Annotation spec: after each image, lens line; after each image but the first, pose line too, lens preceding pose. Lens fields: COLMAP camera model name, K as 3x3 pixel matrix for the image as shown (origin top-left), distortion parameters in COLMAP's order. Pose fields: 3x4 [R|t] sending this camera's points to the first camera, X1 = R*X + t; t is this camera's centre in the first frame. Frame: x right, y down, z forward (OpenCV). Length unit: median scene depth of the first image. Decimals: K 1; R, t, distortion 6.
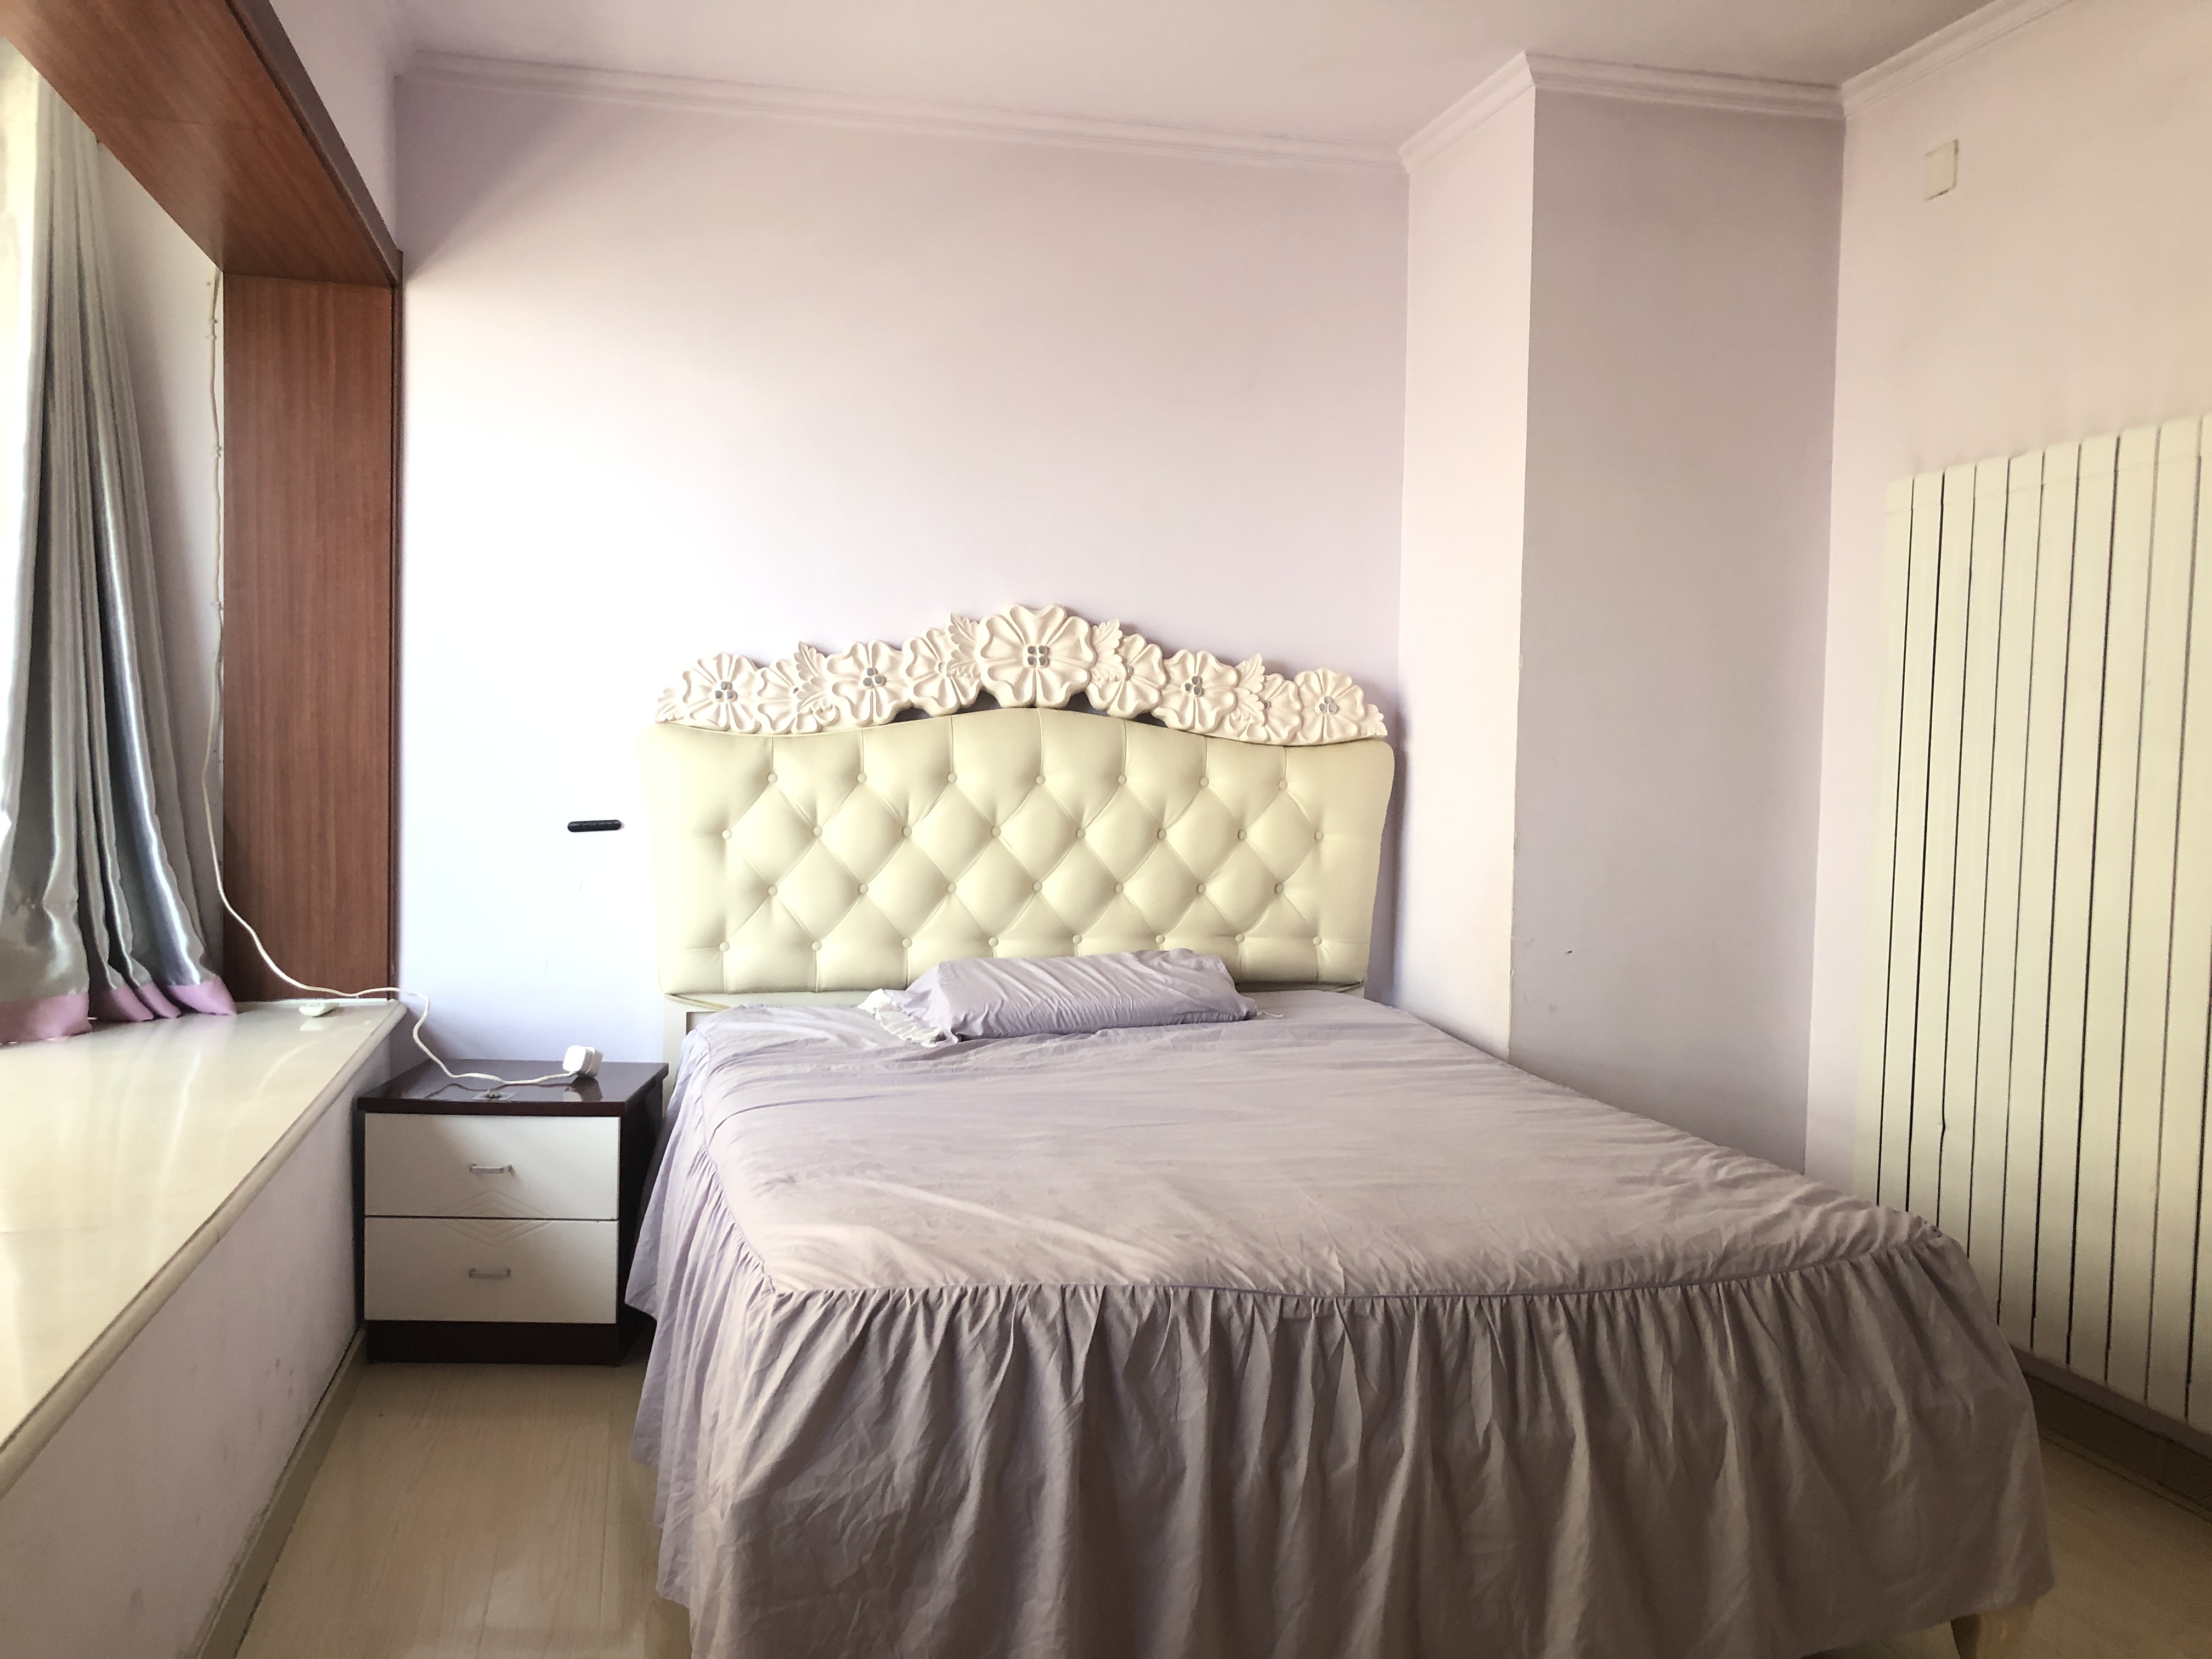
lens RADIAL K [[1820.4, 0, 1094.0], [0, 1820.4, 842.4], [0, 0, 1]] dist [0.005062, 0.008797]
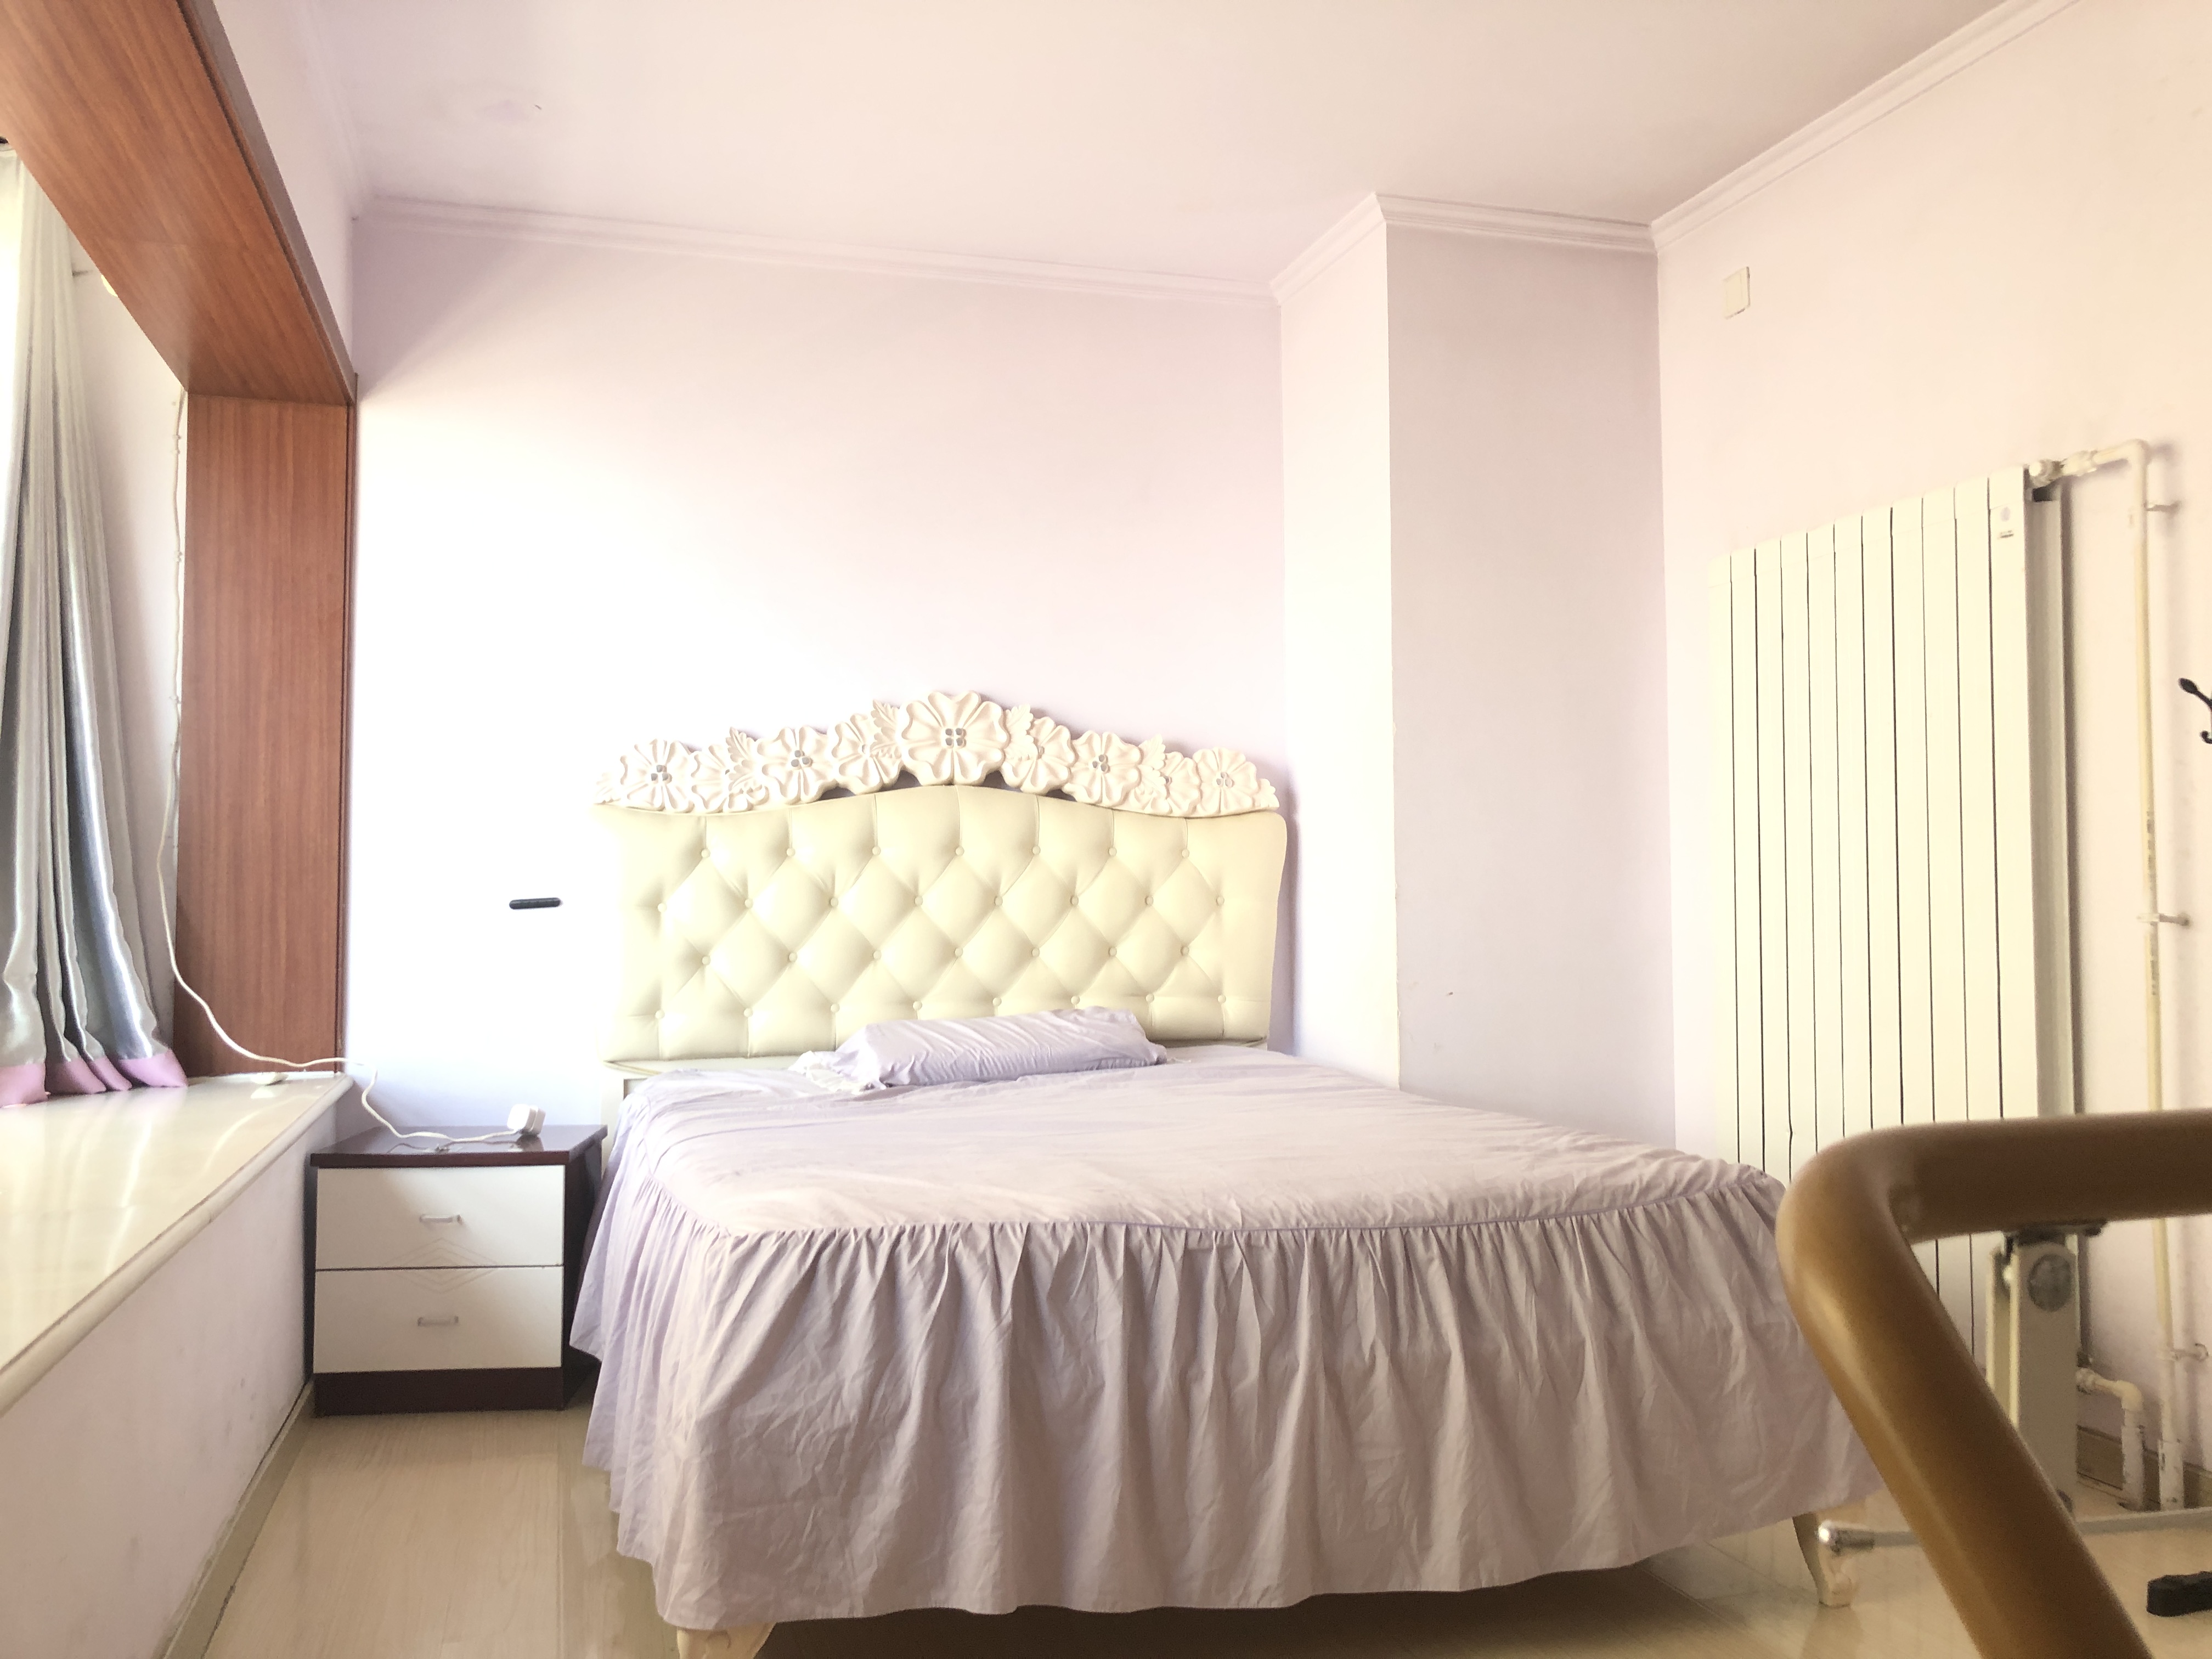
lens RADIAL K [[1820.4, 0, 1115.7], [0, 1820.4, 824.1], [0, 0, 1]] dist [0.005062, 0.008797]
pose [[0.997966, -0.021995, 0.059829, -0.001316], [0.027621, 0.995104, -0.094899, 0.062763], [-0.057449, 0.096358, 0.993687, -0.082612]]
